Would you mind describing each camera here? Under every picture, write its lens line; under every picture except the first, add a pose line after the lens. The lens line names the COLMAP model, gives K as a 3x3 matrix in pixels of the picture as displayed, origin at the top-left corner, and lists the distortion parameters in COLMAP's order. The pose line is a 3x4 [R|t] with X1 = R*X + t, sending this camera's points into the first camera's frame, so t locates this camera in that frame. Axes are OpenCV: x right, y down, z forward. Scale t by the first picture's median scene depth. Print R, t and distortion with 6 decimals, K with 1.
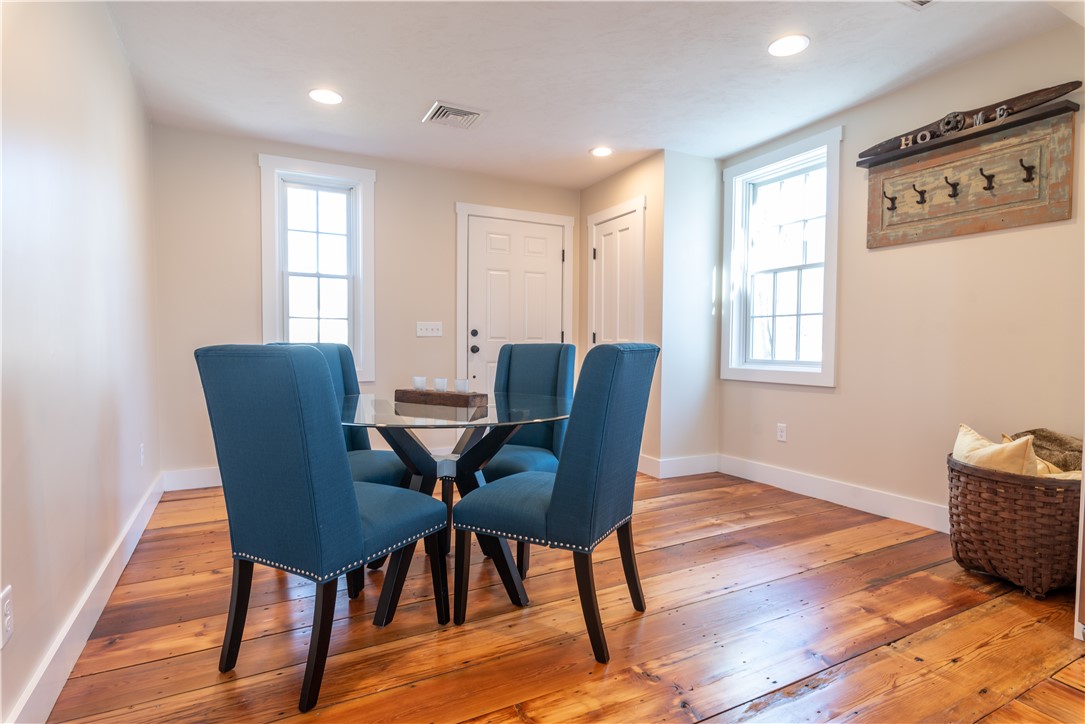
lens RADIAL K [[556.1, 0, 542.2], [0, 556.1, 365.1], [0, 0, 1]] dist [-0.002789, -0.000769]
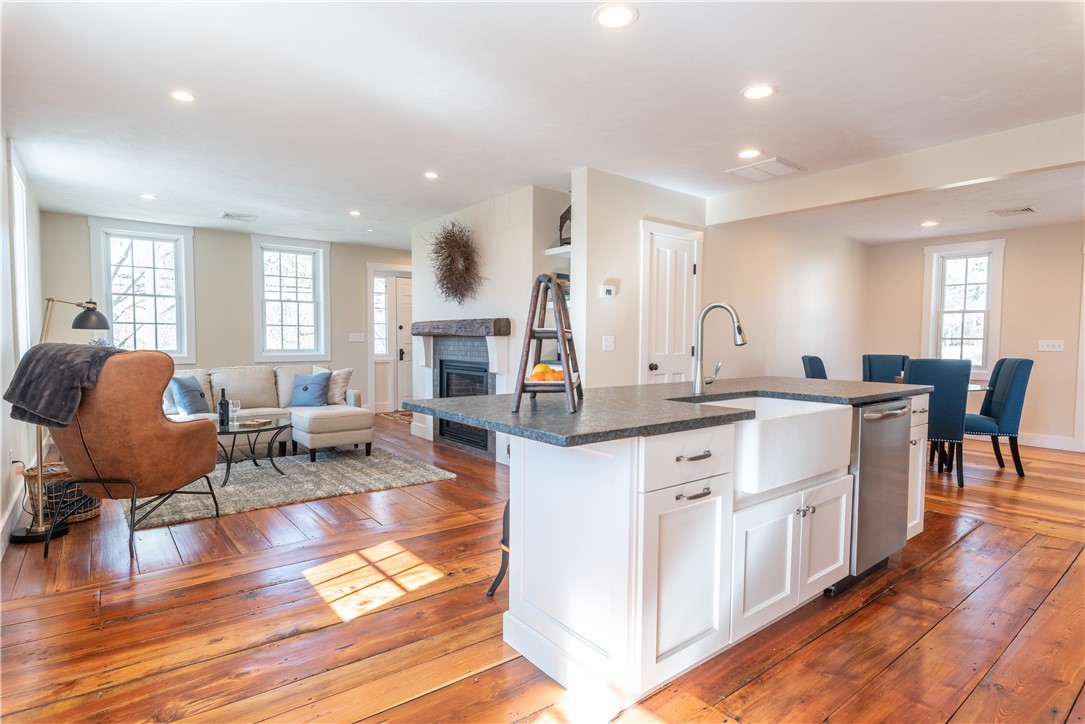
lens RADIAL K [[556.1, 0, 542.2], [0, 556.1, 365.1], [0, 0, 1]] dist [-0.002789, -0.000769]
pose [[0.177269, 0.042282, -0.983254, 1.234227], [-0.047185, 0.998293, 0.034422, -0.008884], [0.983031, 0.040293, 0.178962, -0.600703]]
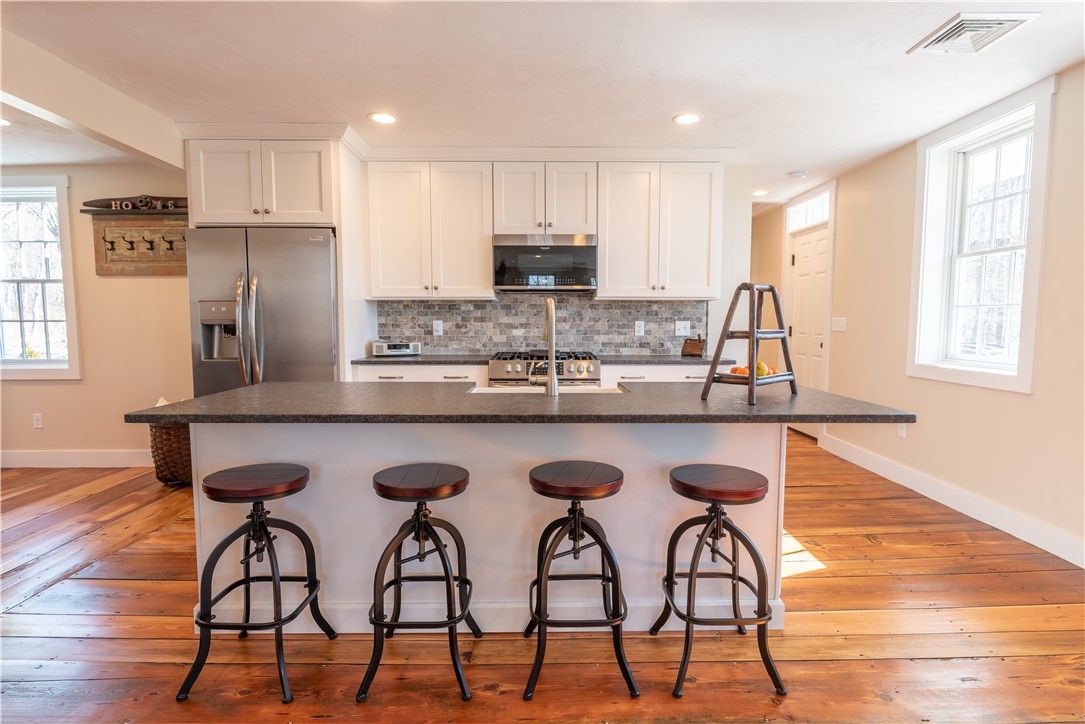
lens RADIAL K [[534.3, 0, 542.5], [0, 534.3, 362.0], [0, 0, 1]] dist [-0.002013, 0.000329]
pose [[0.466327, -0.073045, 0.881592, -0.068795], [0.039722, 0.997309, 0.061621, -0.036249], [-0.883720, 0.006282, 0.467974, -0.566716]]
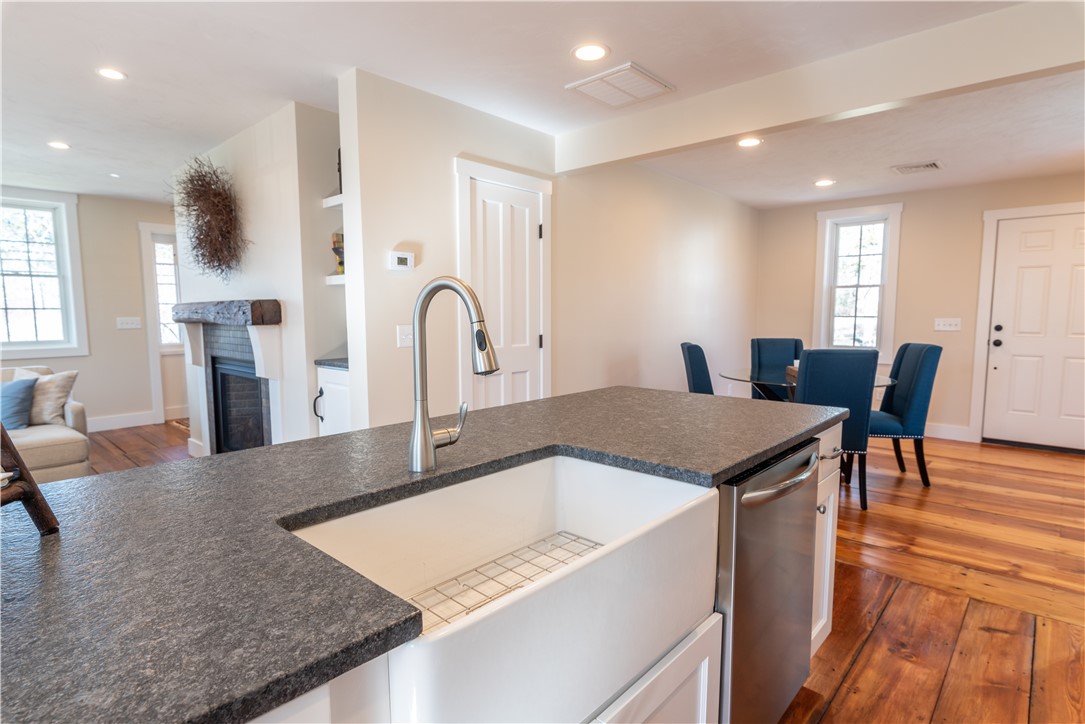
lens RADIAL K [[561.1, 0, 538.8], [0, 561.1, 367.5], [0, 0, 1]] dist [-0.003476, -0.000637]
pose [[0.328585, 0.084784, -0.940661, 0.894315], [-0.033827, 0.996380, 0.077990, -0.051449], [0.943868, 0.006194, 0.330264, -0.303841]]
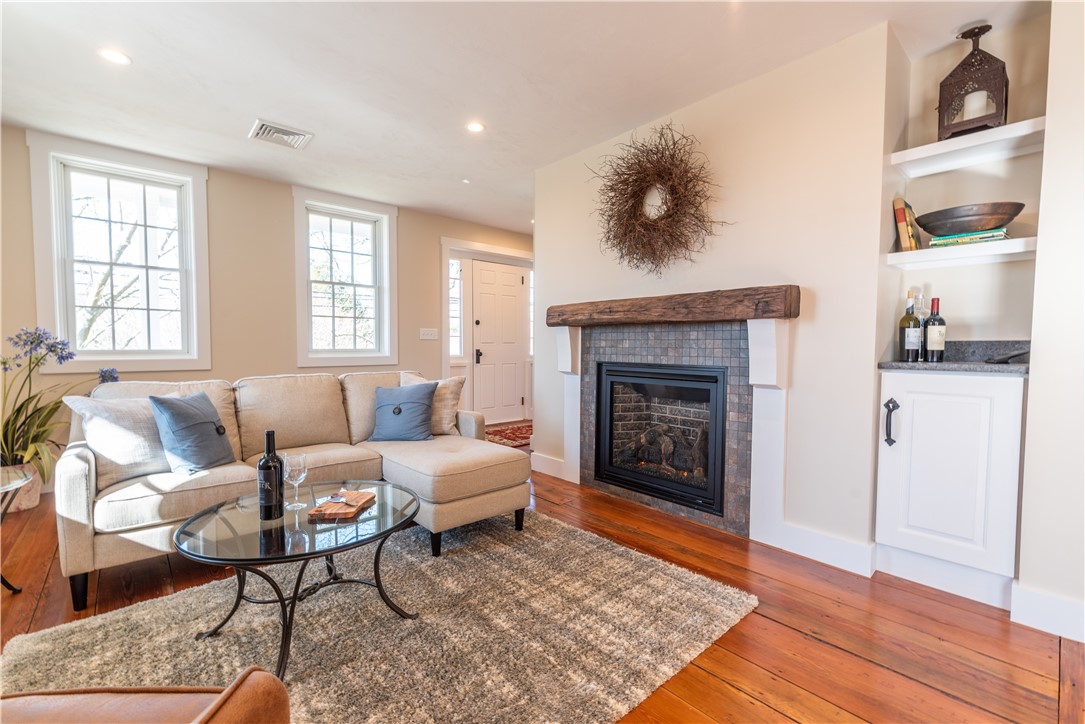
lens RADIAL K [[462.2, 0, 540.0], [0, 462.2, 363.2], [0, 0, 1]] dist [-0.000847, 0.000335]
pose [[0.230308, 0.032870, -0.972562, 0.304141], [-0.044877, 0.998725, 0.023127, 0.037191], [0.972082, 0.038319, 0.231490, -0.958914]]
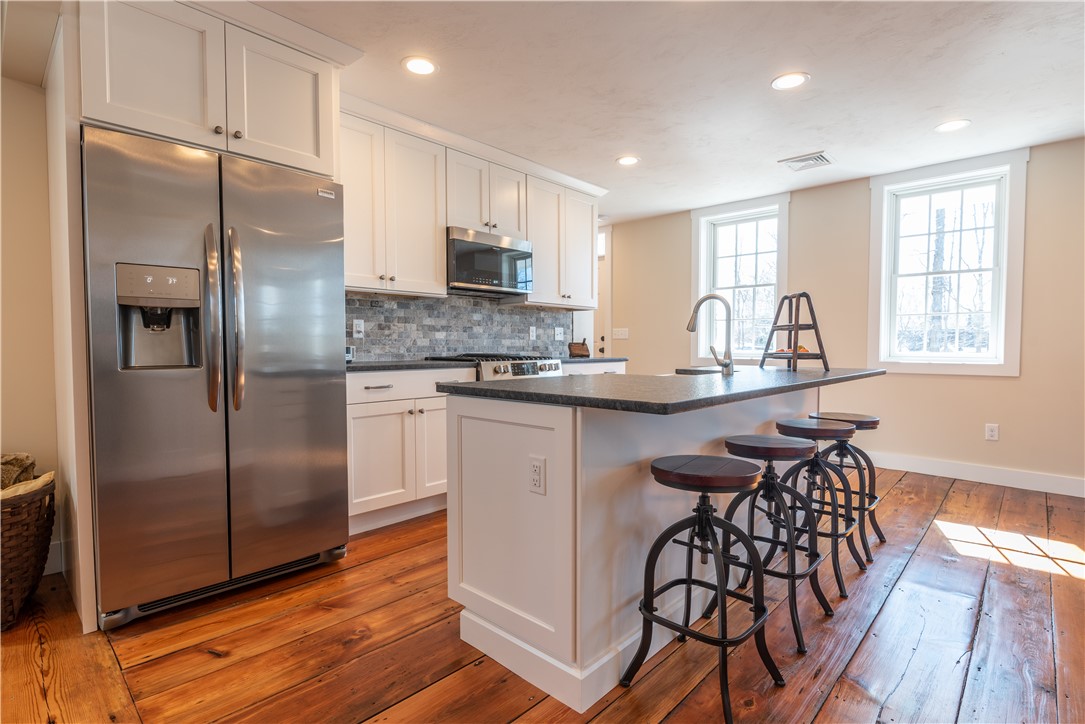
lens RADIAL K [[535.2, 0, 542.5], [0, 535.2, 362.0], [0, 0, 1]] dist [0.002842, -0.000053]
pose [[-0.325362, -0.037528, 0.944845, -0.149714], [0.036288, 0.997981, 0.052134, -0.025337], [-0.944893, 0.051249, -0.323343, 0.274737]]
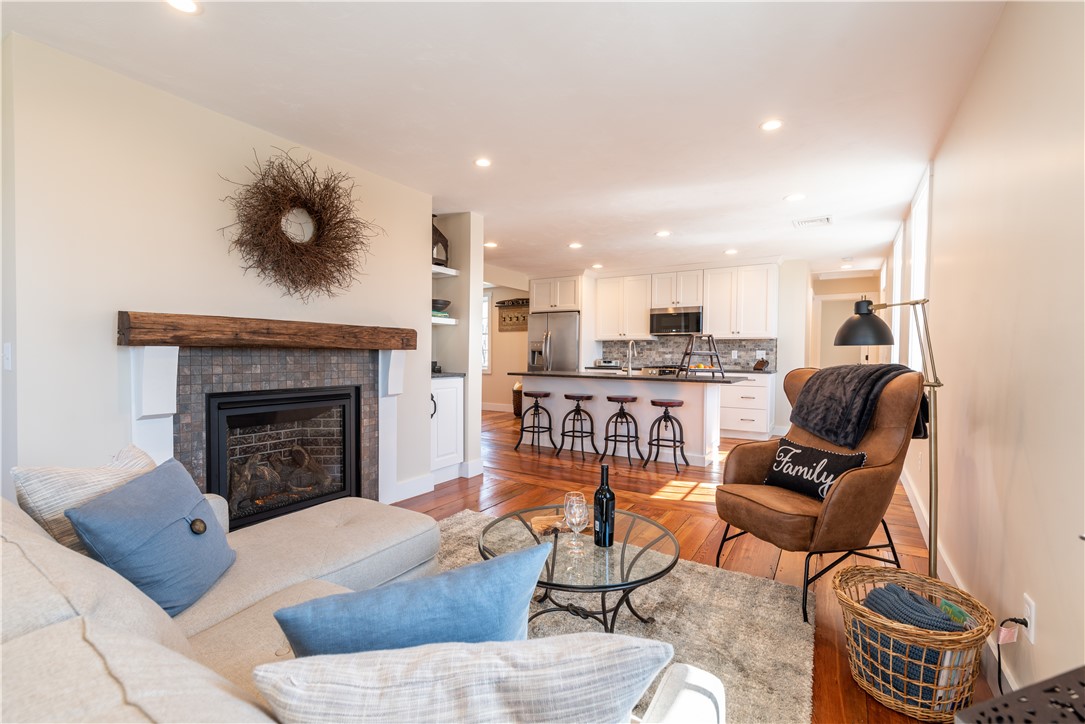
lens RADIAL K [[462.2, 0, 540.0], [0, 462.2, 363.2], [0, 0, 1]] dist [-0.000847, 0.000335]
pose [[0.876387, -0.009537, 0.481514, -0.531819], [0.018229, 0.999744, -0.013377, 0.021188], [-0.481263, 0.020501, 0.876336, -1.538683]]
